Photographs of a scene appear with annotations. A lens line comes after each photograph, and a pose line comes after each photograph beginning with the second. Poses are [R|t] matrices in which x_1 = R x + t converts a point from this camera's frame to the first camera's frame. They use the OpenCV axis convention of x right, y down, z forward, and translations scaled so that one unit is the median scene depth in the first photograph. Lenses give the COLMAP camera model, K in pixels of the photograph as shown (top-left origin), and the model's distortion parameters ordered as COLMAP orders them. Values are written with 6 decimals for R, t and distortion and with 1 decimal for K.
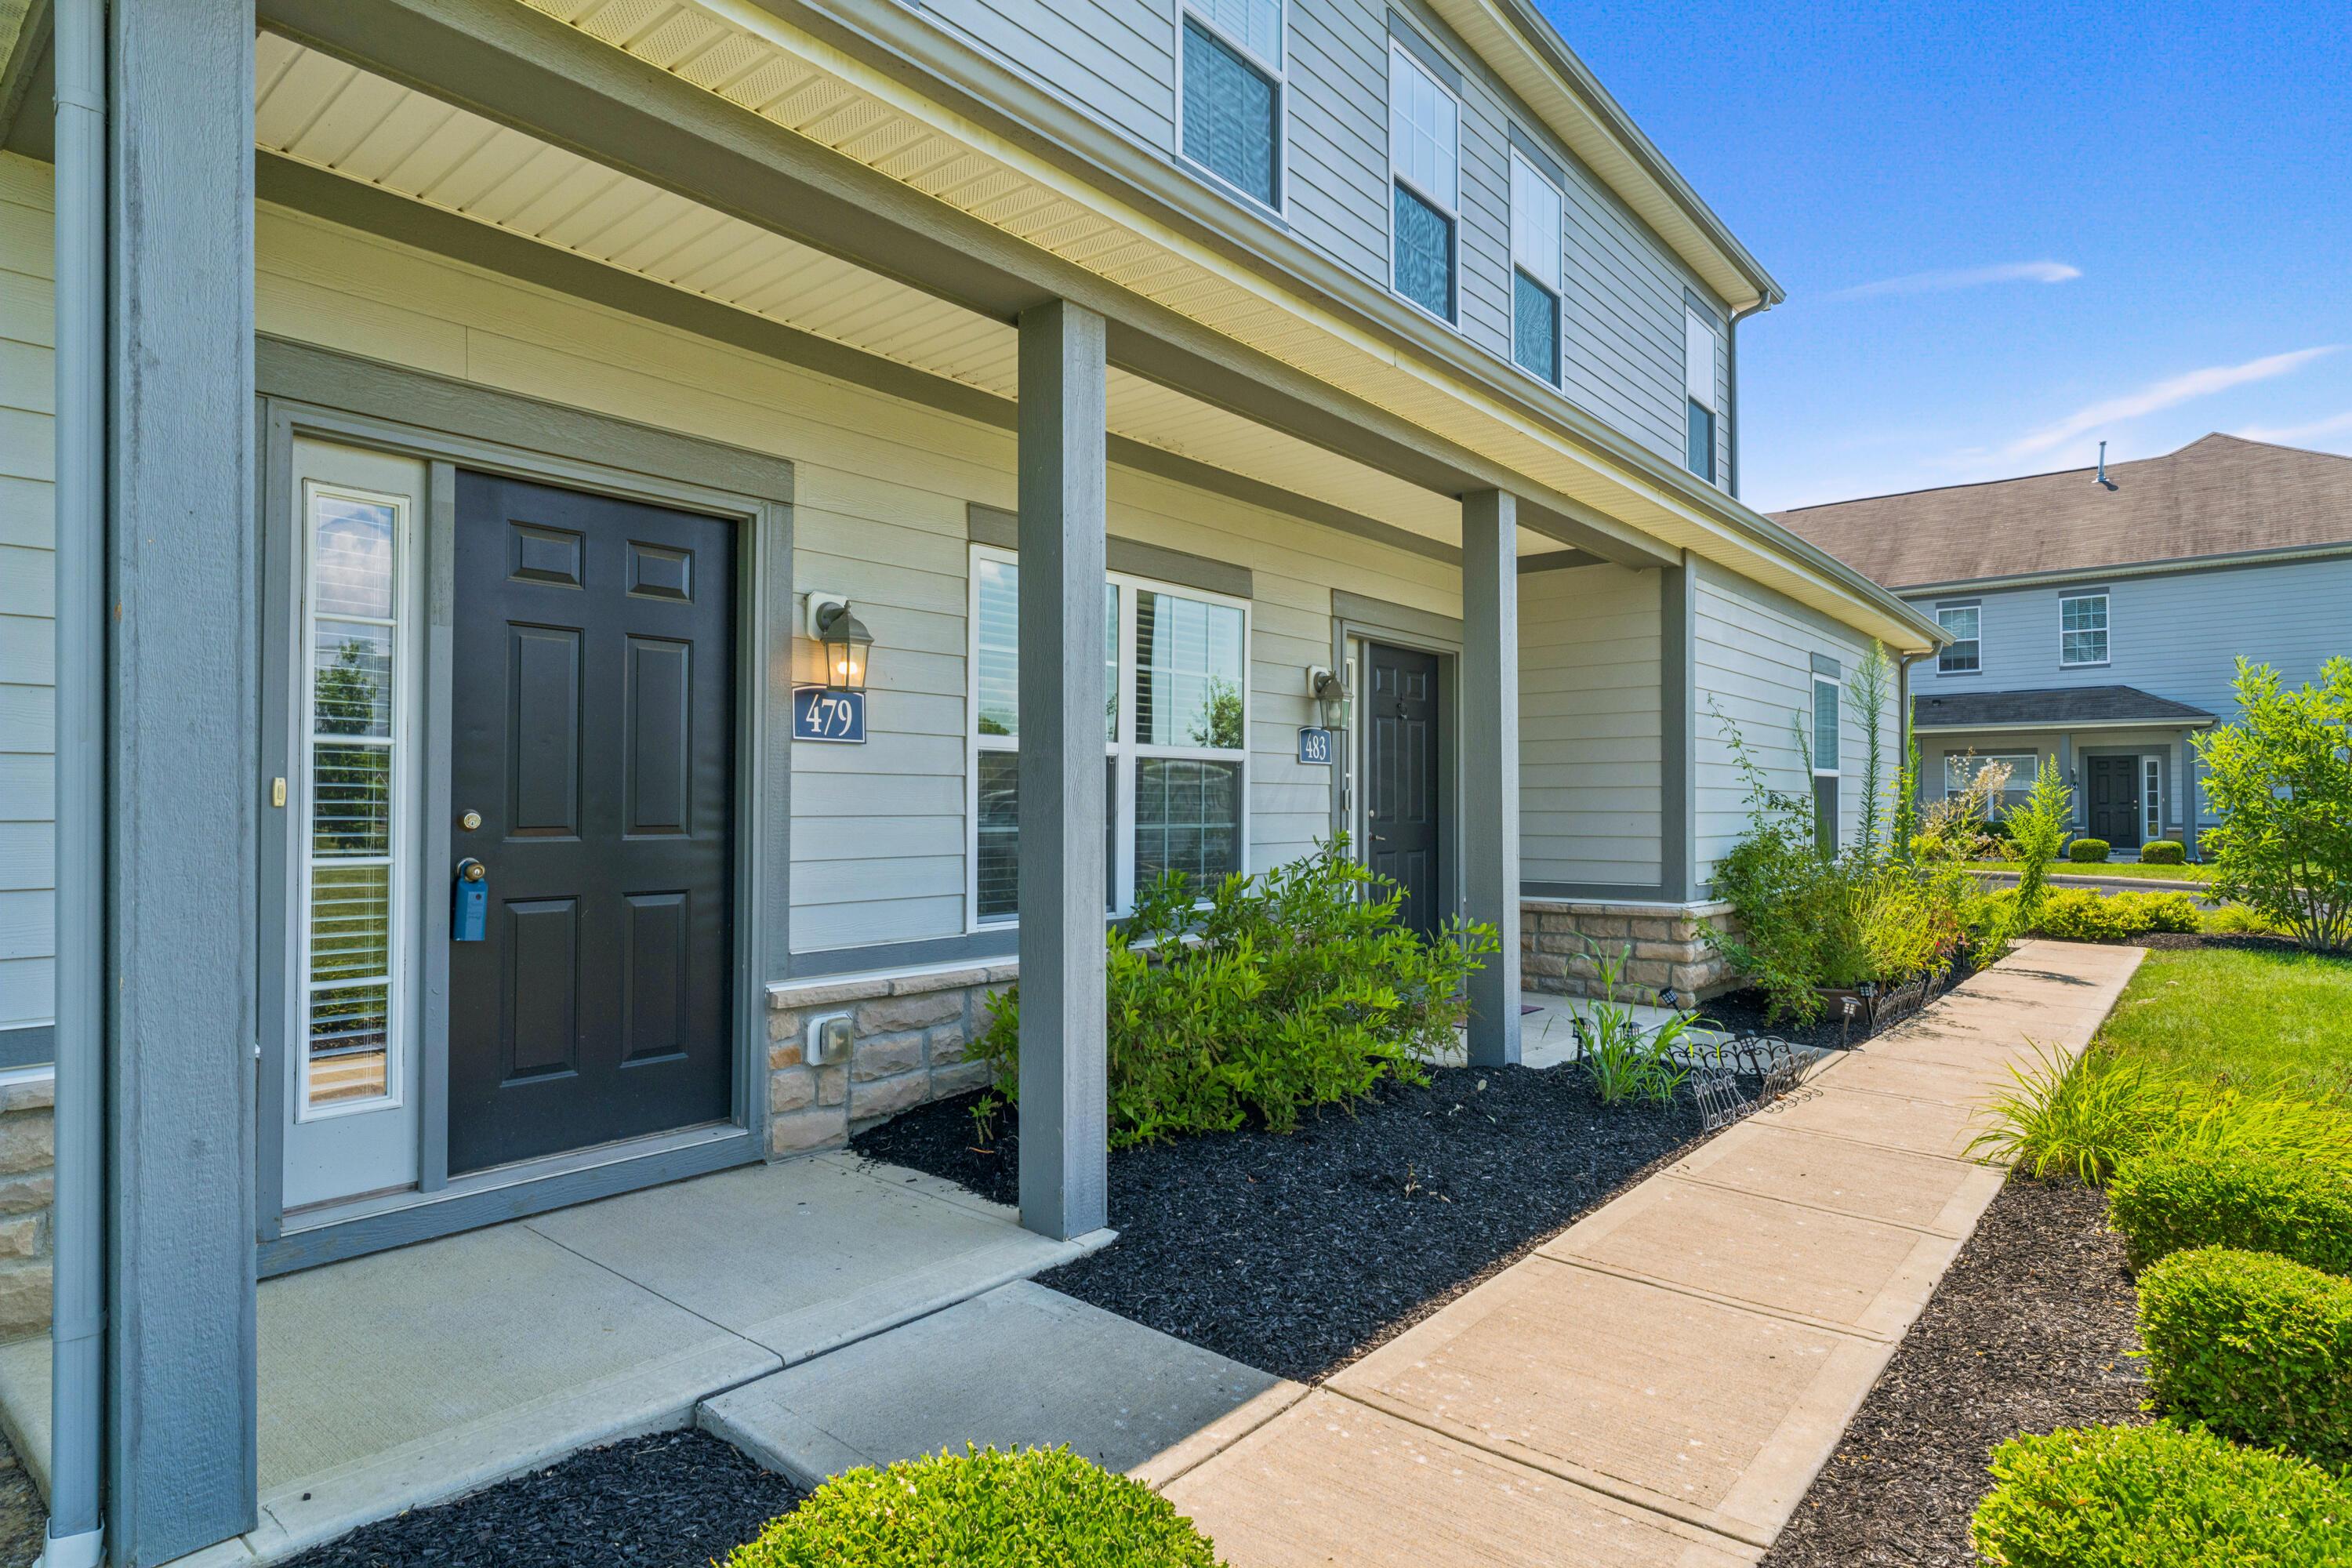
lens RADIAL K [[1250.0, 0, 1180.8], [0, 1250.0, 788.4], [0, 0, 1]] dist [-0.013388, -0.000195]
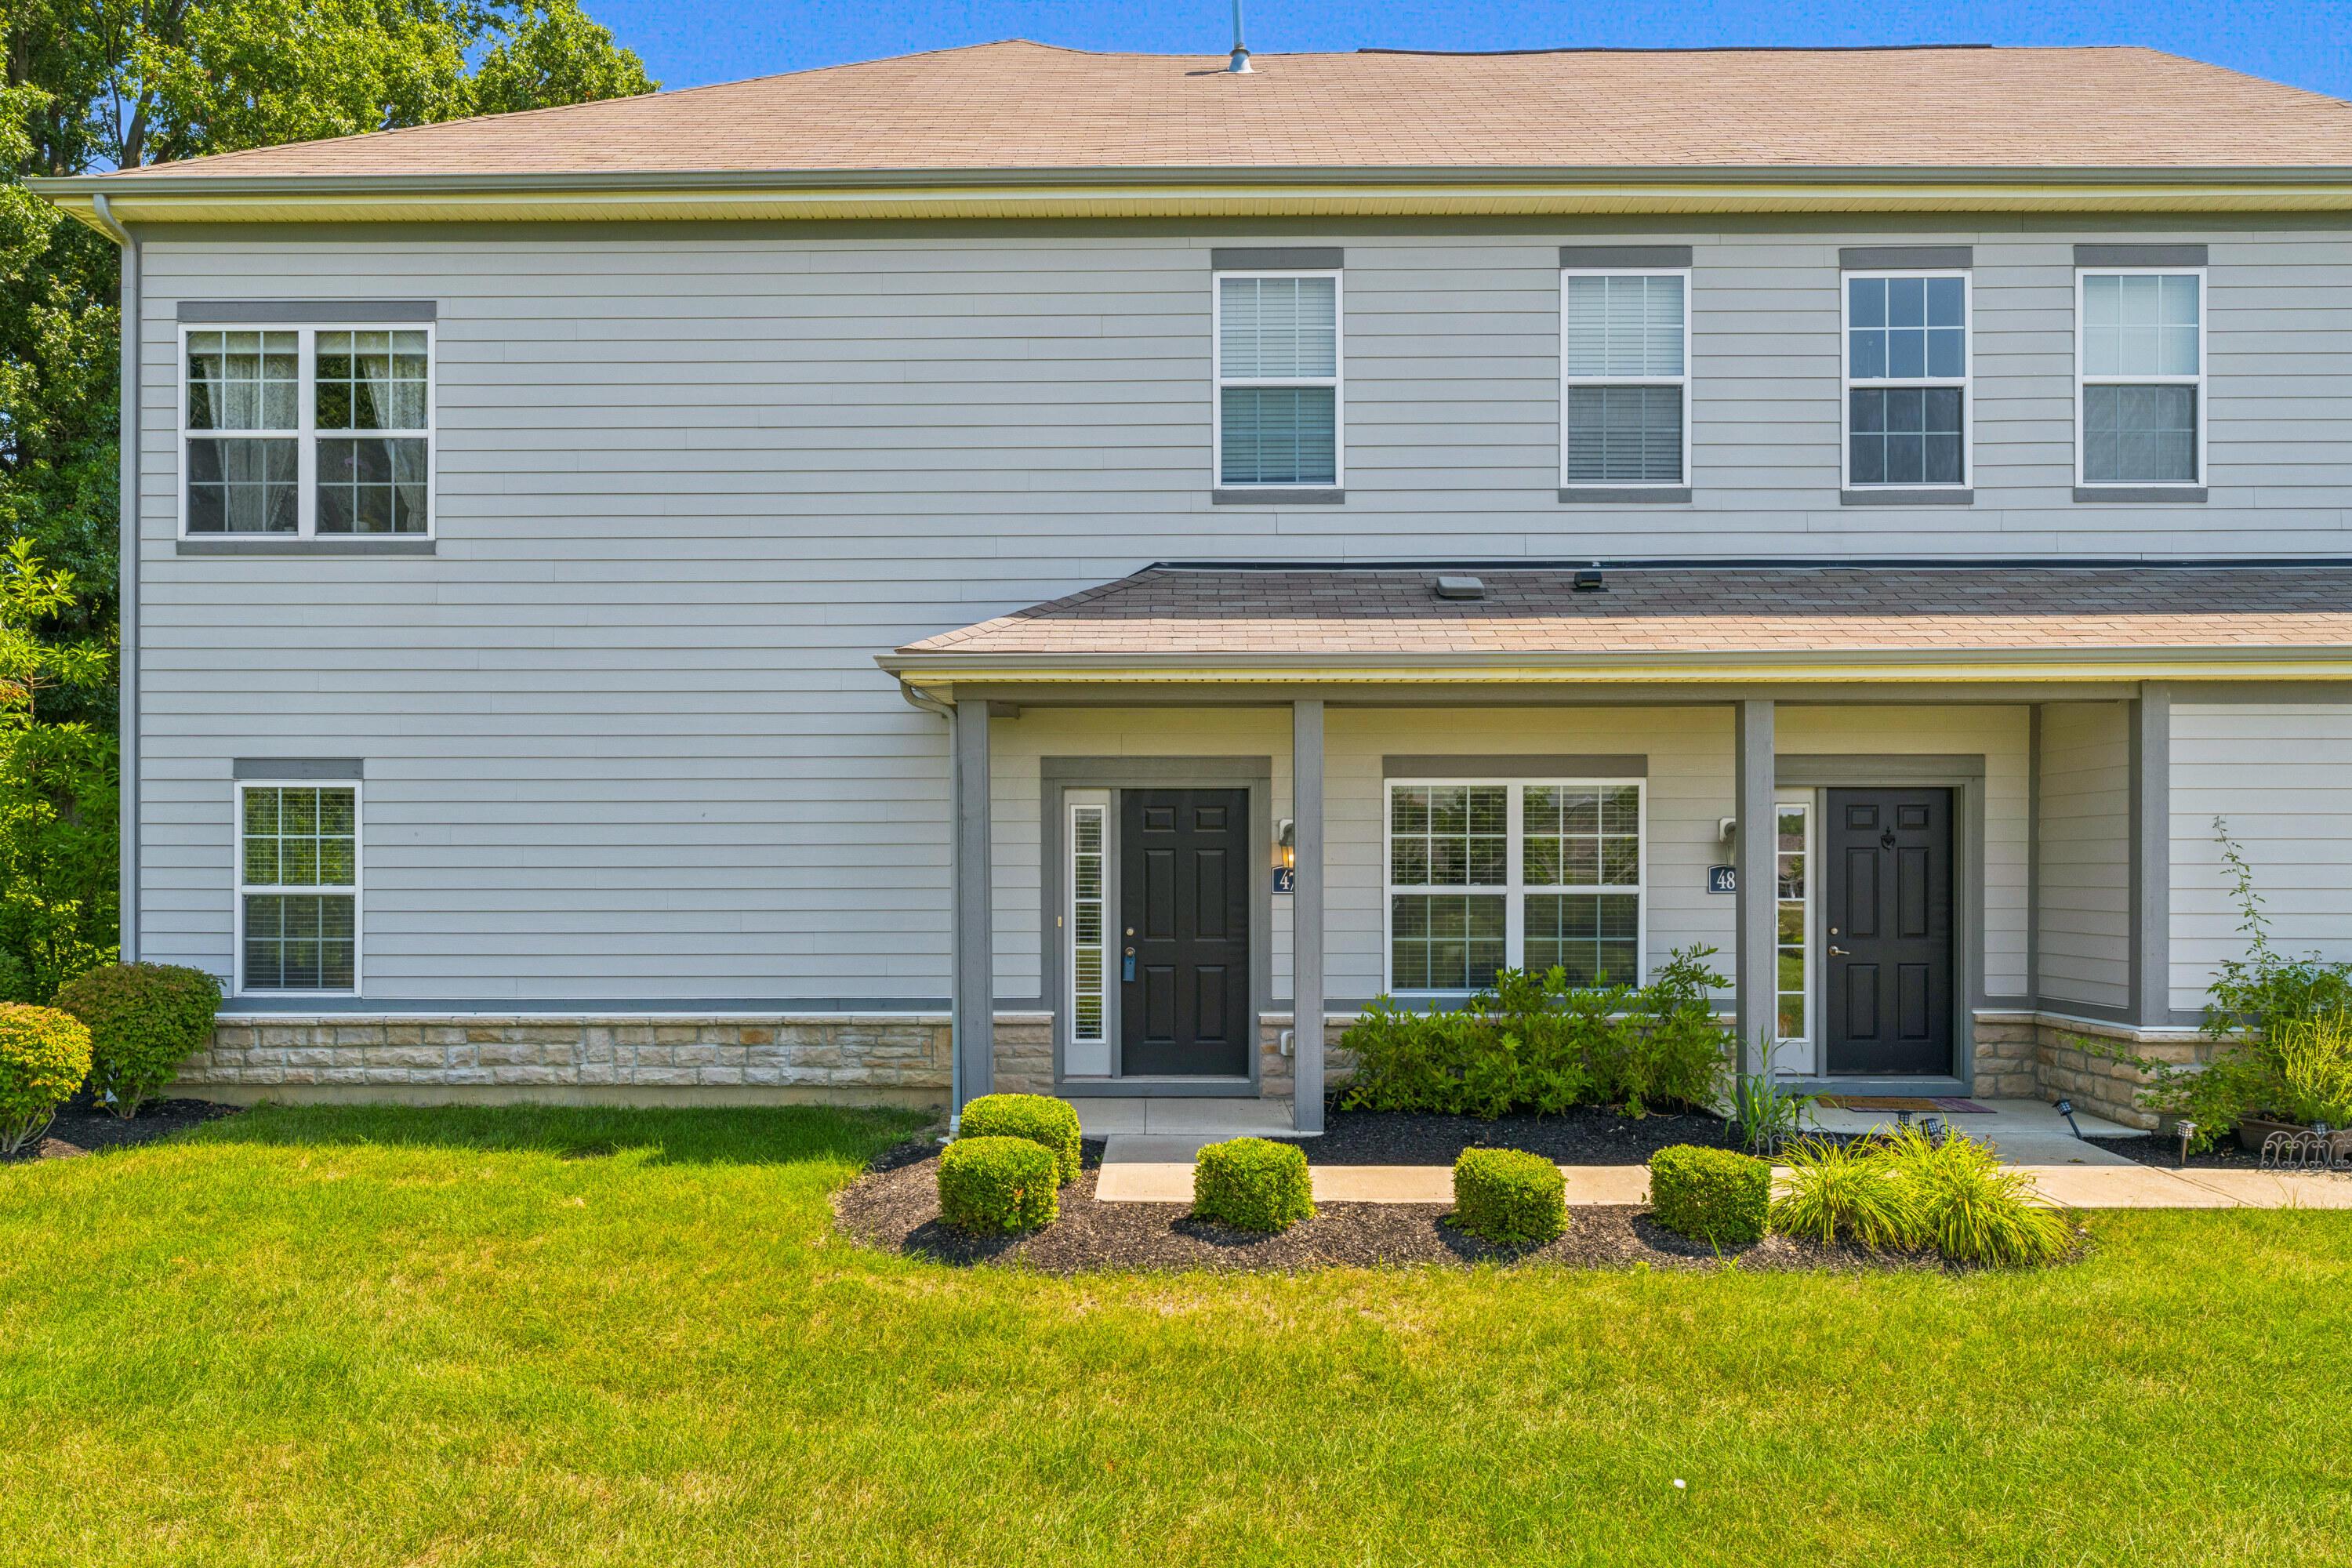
lens RADIAL K [[1626.9, 0, 1152.9], [0, 1626.9, 862.5], [0, 0, 1]] dist [0.005599, 0.001493]
pose [[0.634950, -0.011973, -0.772461, 1.603048], [0.012355, 0.999909, -0.005343, -0.077342], [0.772455, -0.006151, 0.635040, -0.828658]]
